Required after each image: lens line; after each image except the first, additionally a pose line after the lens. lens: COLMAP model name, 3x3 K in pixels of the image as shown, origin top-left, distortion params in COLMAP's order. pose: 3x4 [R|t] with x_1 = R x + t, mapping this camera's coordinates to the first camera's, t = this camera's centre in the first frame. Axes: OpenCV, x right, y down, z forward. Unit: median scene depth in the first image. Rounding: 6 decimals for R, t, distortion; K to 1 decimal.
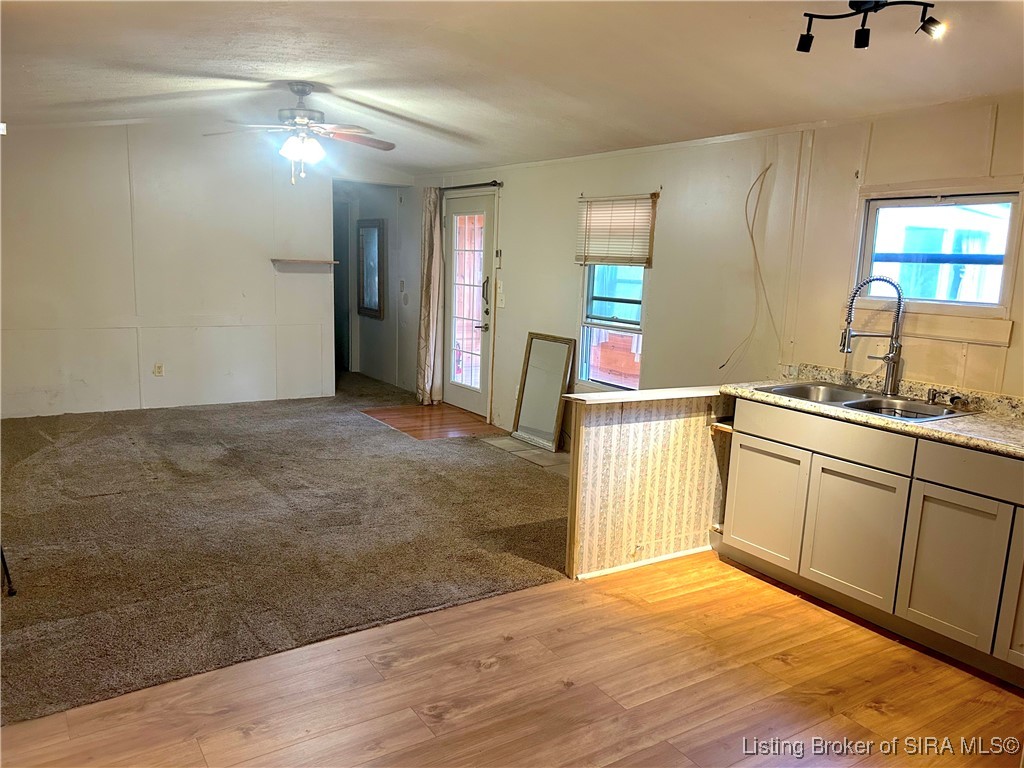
lens RADIAL K [[784.3, 0, 512.0], [0, 784.3, 384.0], [0, 0, 1]] dist [0.048837, -0.057027]
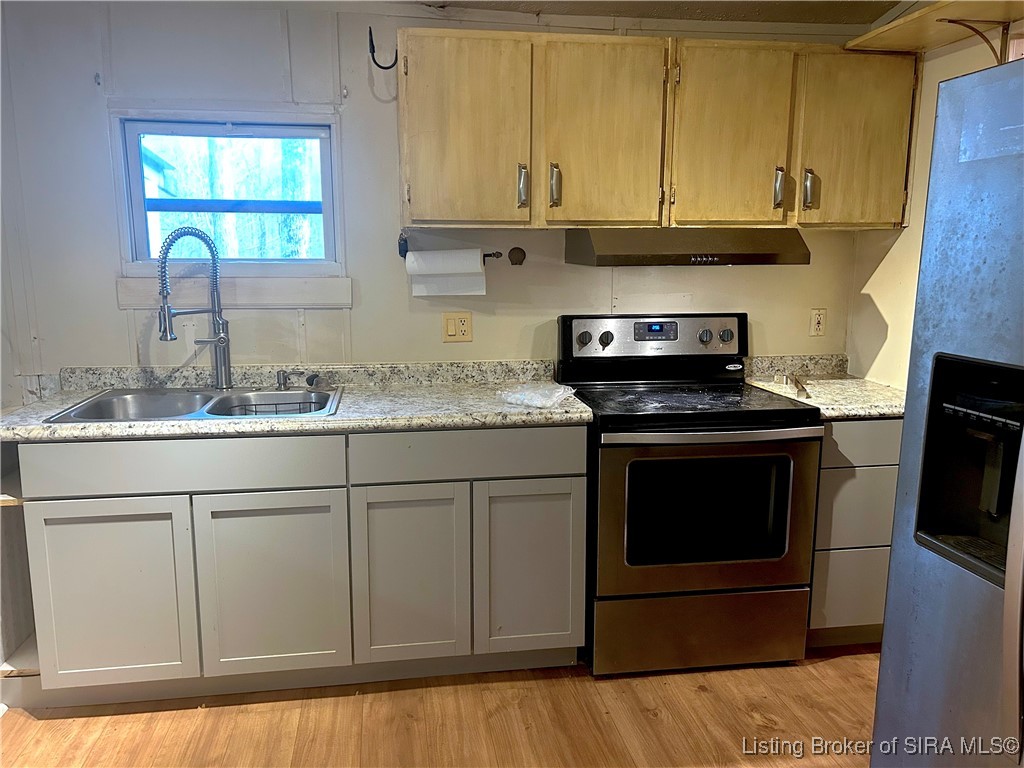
lens RADIAL K [[784.3, 0, 512.0], [0, 784.3, 384.0], [0, 0, 1]] dist [0.048837, -0.057027]
pose [[0.396613, -0.181906, 0.899782, -0.089434], [0.158008, 0.979069, 0.128286, -0.045385], [-0.904285, 0.091293, 0.417054, 0.463357]]
